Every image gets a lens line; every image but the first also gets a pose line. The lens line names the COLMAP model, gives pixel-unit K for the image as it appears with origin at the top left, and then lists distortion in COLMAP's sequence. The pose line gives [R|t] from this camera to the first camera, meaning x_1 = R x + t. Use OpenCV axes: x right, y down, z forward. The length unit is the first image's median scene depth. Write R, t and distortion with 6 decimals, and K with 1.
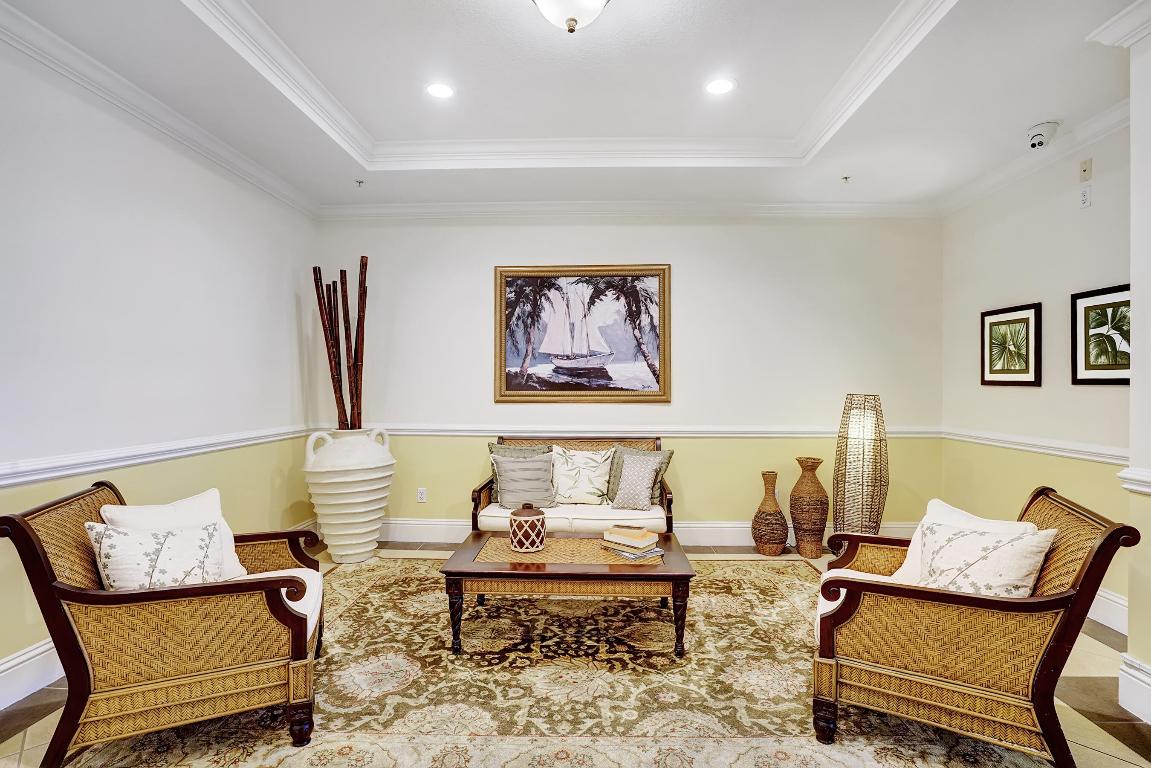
lens RADIAL K [[537.8, 0, 575.6], [0, 537.8, 381.1], [0, 0, 1]] dist [-0.047830, 0.014150]
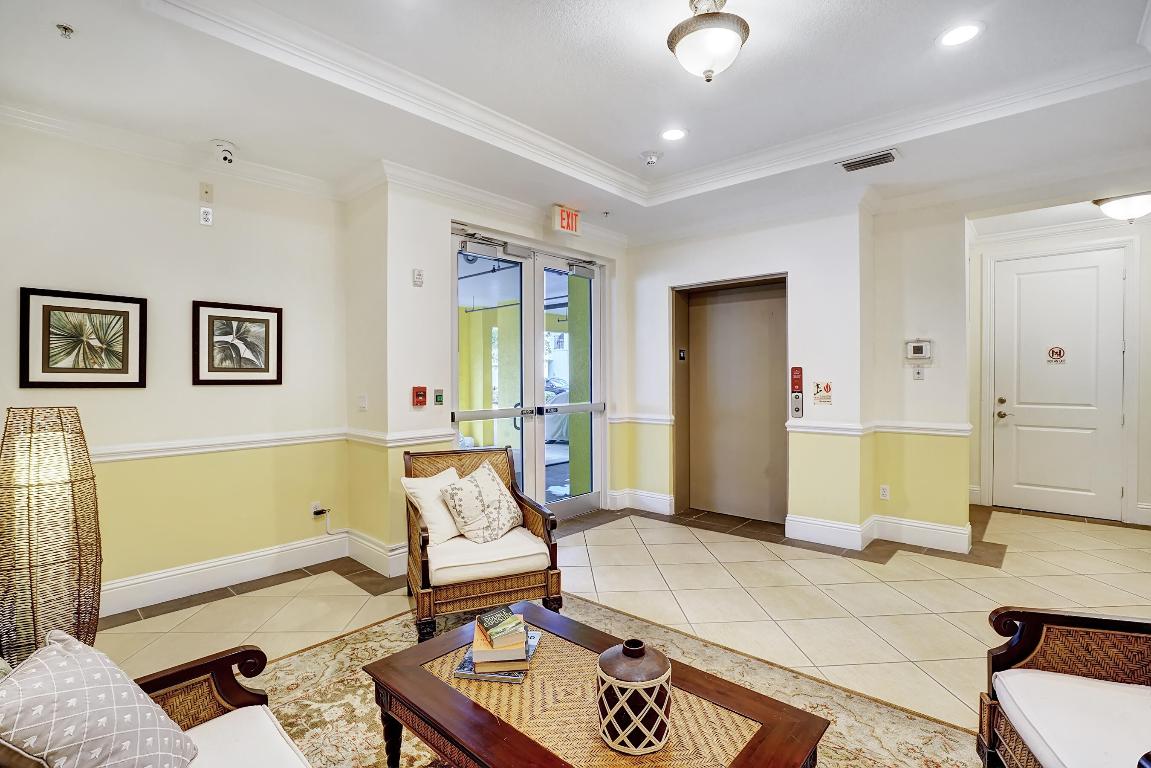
lens RADIAL K [[537.8, 0, 574.8], [0, 537.8, 383.4], [0, 0, 1]] dist [-0.047830, 0.014150]
pose [[-0.760487, 0.000780, 0.649353, -0.345051], [0.003508, 0.999990, 0.002908, 0.002730], [-0.649344, 0.004489, -0.760481, 1.326964]]
